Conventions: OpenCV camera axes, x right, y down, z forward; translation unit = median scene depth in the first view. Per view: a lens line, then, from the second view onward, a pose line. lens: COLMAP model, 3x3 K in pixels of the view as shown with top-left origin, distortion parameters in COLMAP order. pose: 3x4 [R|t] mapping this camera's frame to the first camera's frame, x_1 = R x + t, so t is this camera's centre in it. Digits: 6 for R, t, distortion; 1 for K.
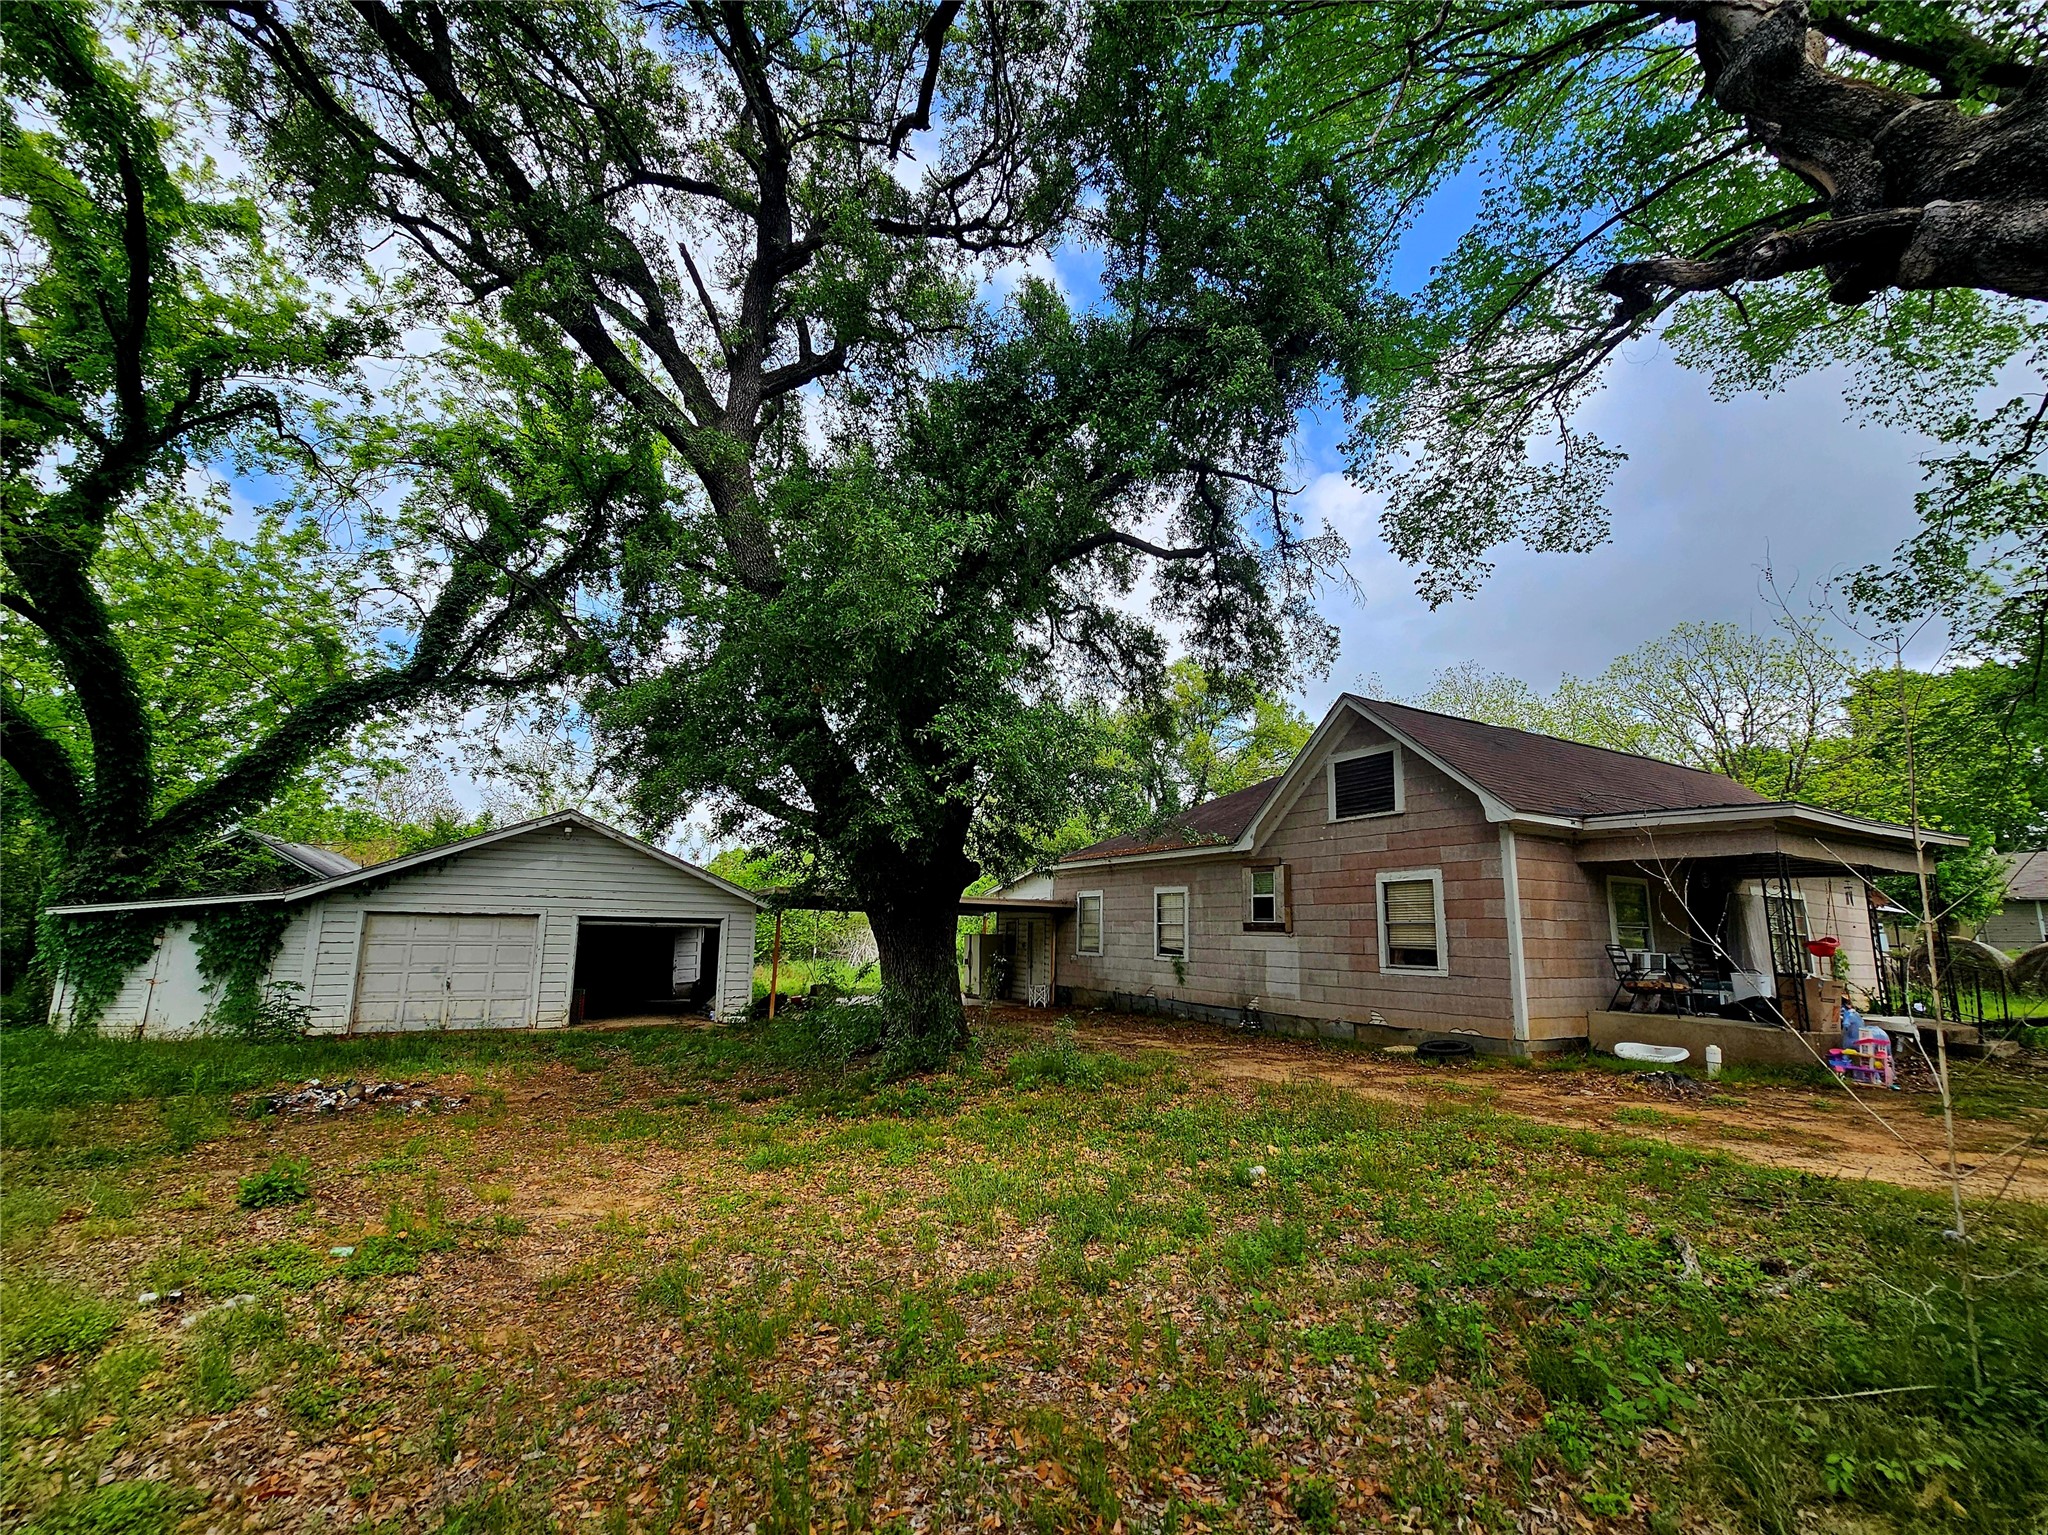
lens RADIAL K [[834.0, 0, 1024.0], [0, 834.0, 753.5], [0, 0, 1]] dist [-0.002369, -0.000098]
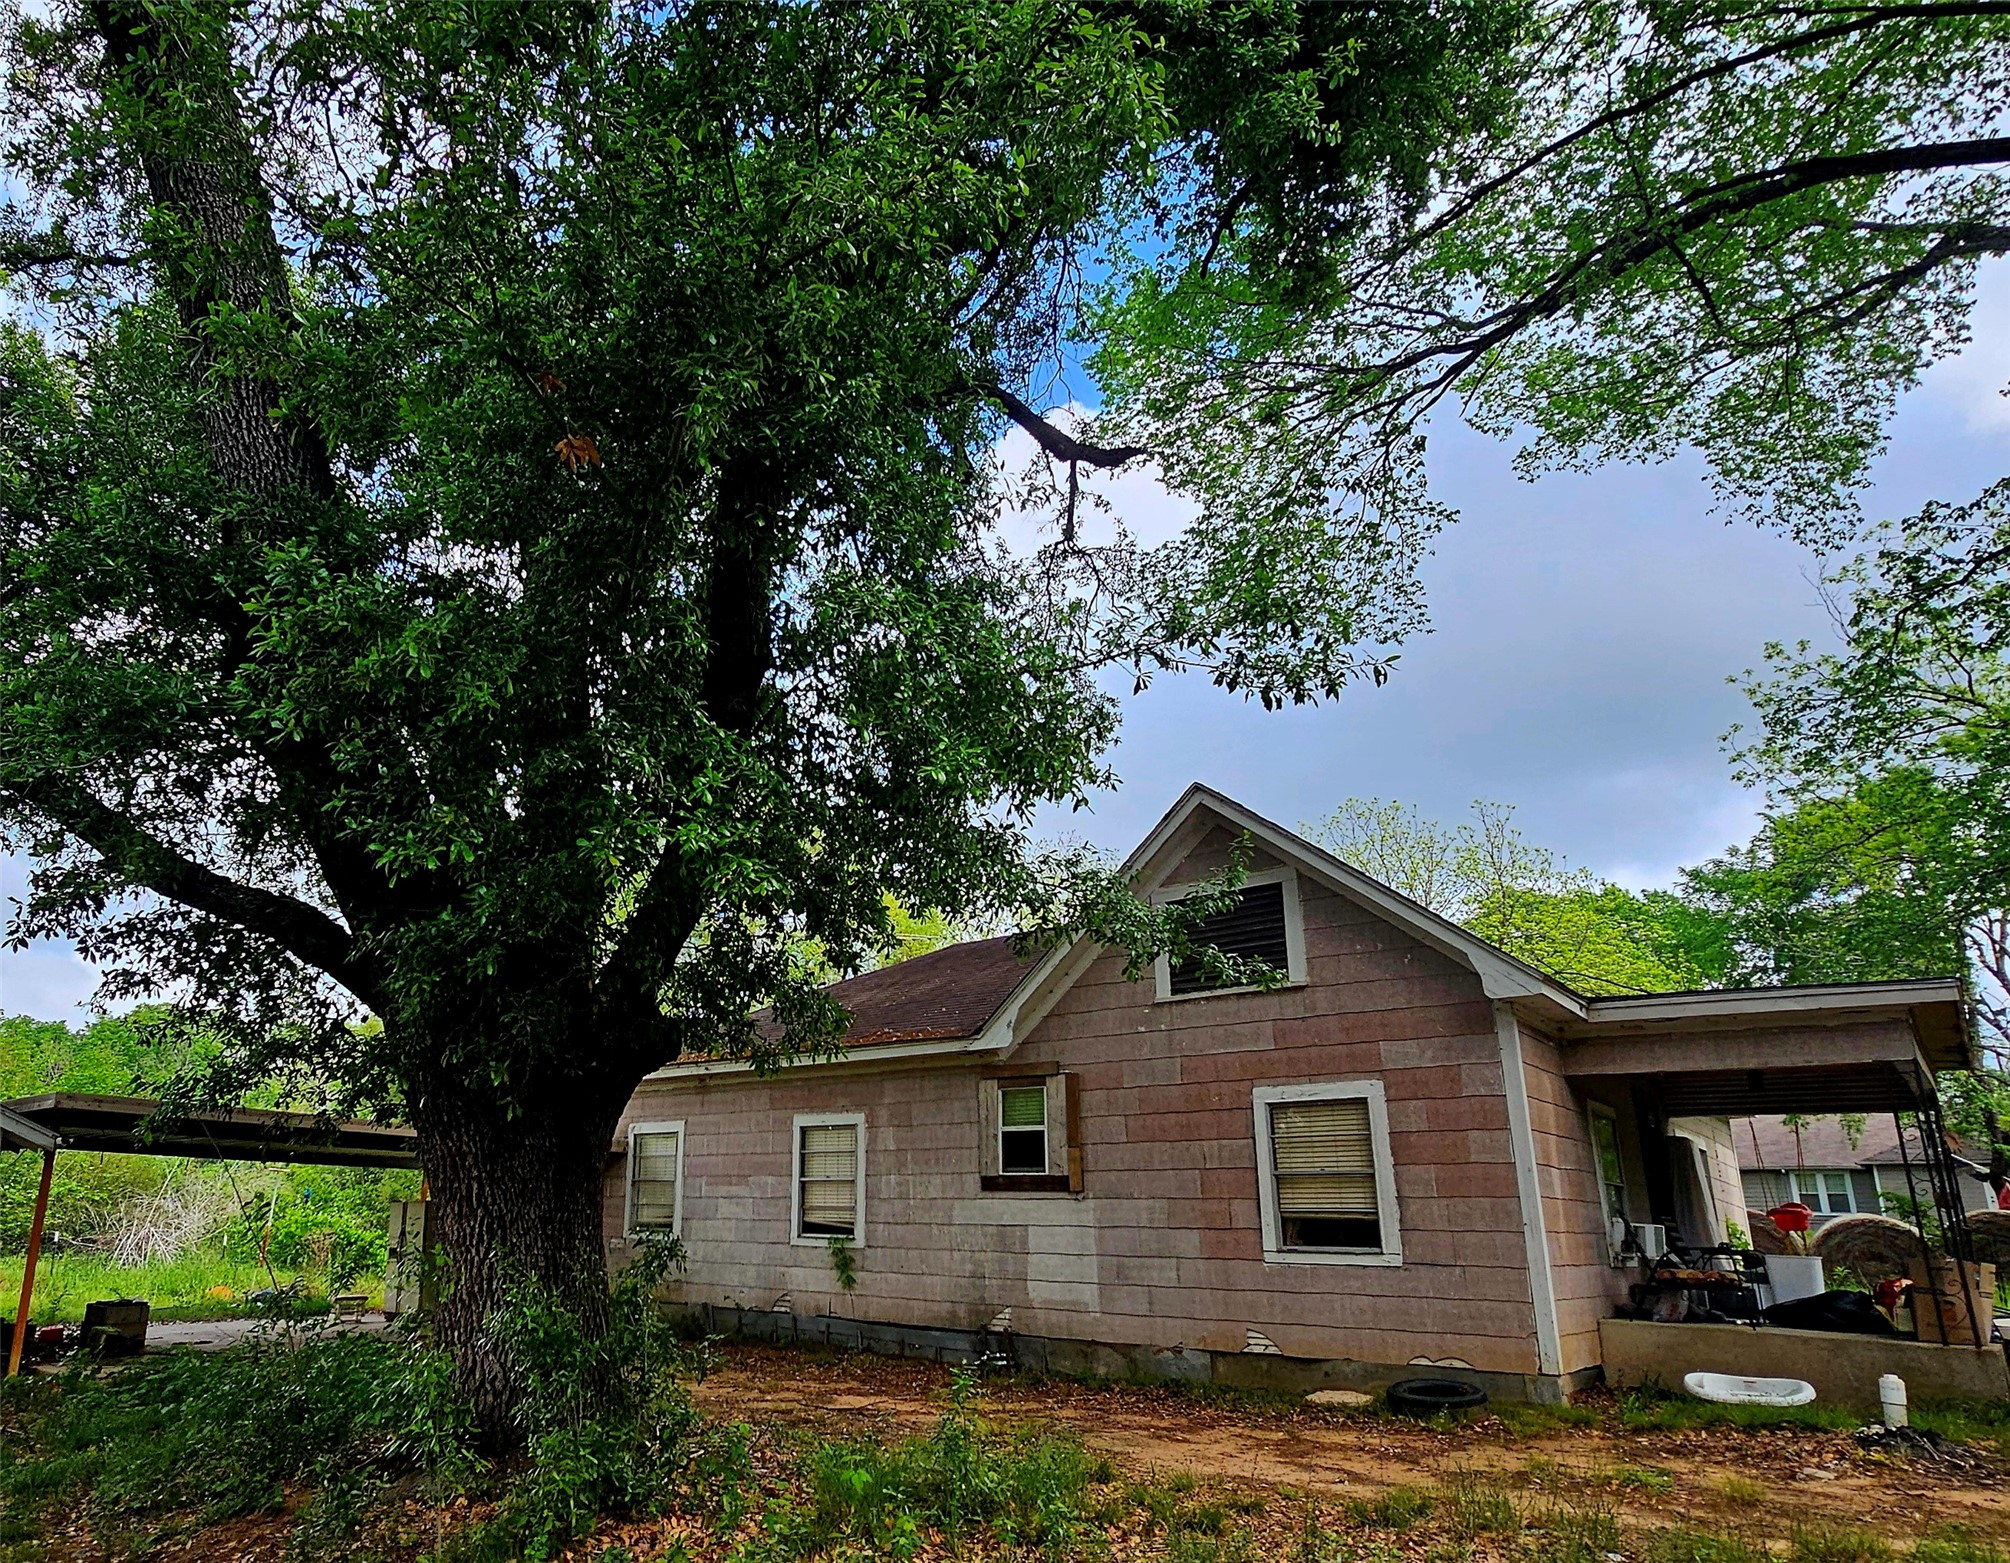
lens RADIAL K [[1405.8, 0, 1000.8], [0, 1405.8, 789.3], [0, 0, 1]] dist [0.003693, -0.000319]
pose [[0.949040, 0.086860, 0.302950, -0.052625], [-0.065036, 0.994556, -0.081416, 0.021892], [-0.308373, 0.057564, 0.949522, 0.083709]]
